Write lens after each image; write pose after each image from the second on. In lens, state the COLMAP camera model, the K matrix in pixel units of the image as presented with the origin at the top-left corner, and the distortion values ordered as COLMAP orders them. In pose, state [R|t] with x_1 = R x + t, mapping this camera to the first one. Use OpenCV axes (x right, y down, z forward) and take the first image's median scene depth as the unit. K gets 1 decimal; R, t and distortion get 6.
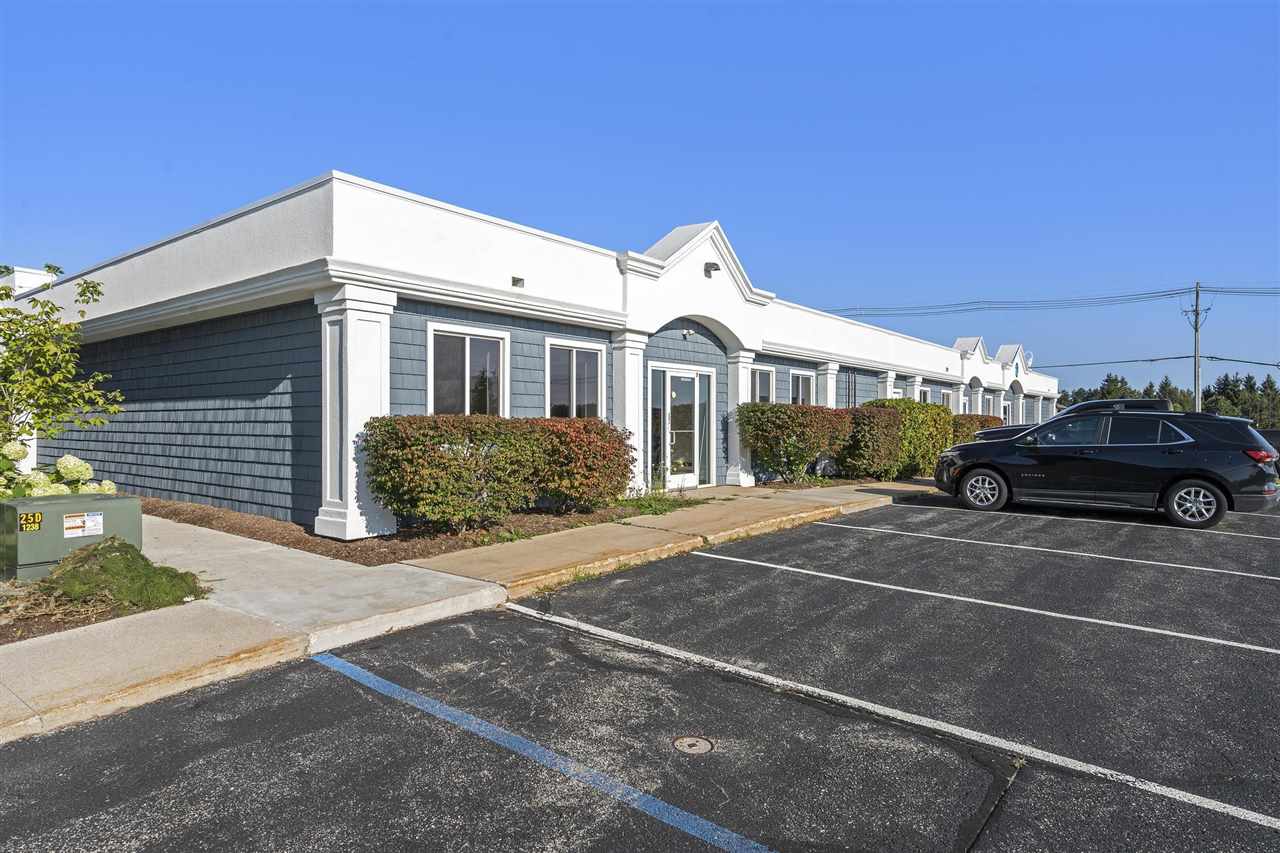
lens RADIAL K [[722.5, 0, 640.6], [0, 722.5, 420.5], [0, 0, 1]] dist [-0.005239, 0.000301]
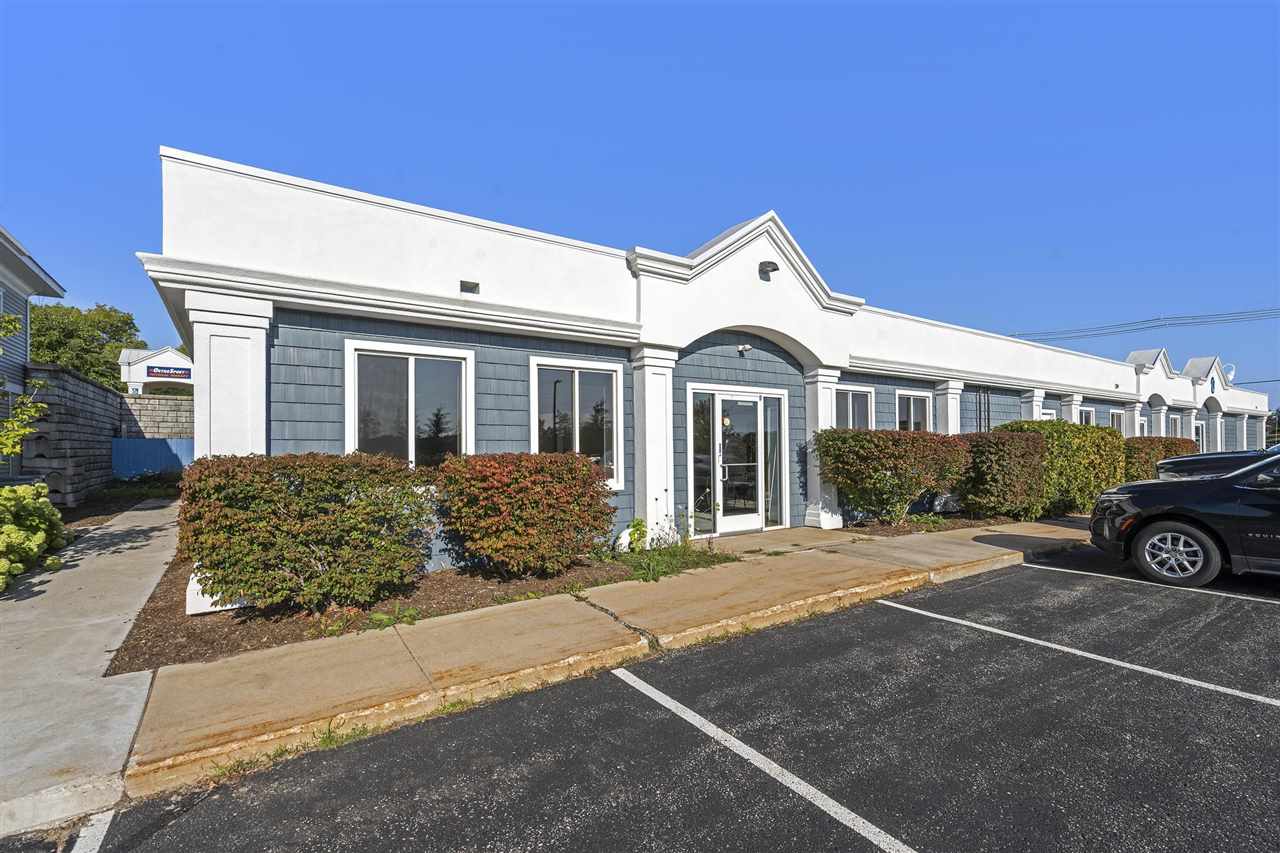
lens RADIAL K [[578.9, 0, 640.6], [0, 578.9, 440.5], [0, 0, 1]] dist [-0.000849, -0.001150]
pose [[0.956745, -0.015076, -0.290538, 0.149876], [0.012052, 0.999853, -0.012196, -0.006543], [0.290679, 0.008167, 0.956786, 0.324132]]
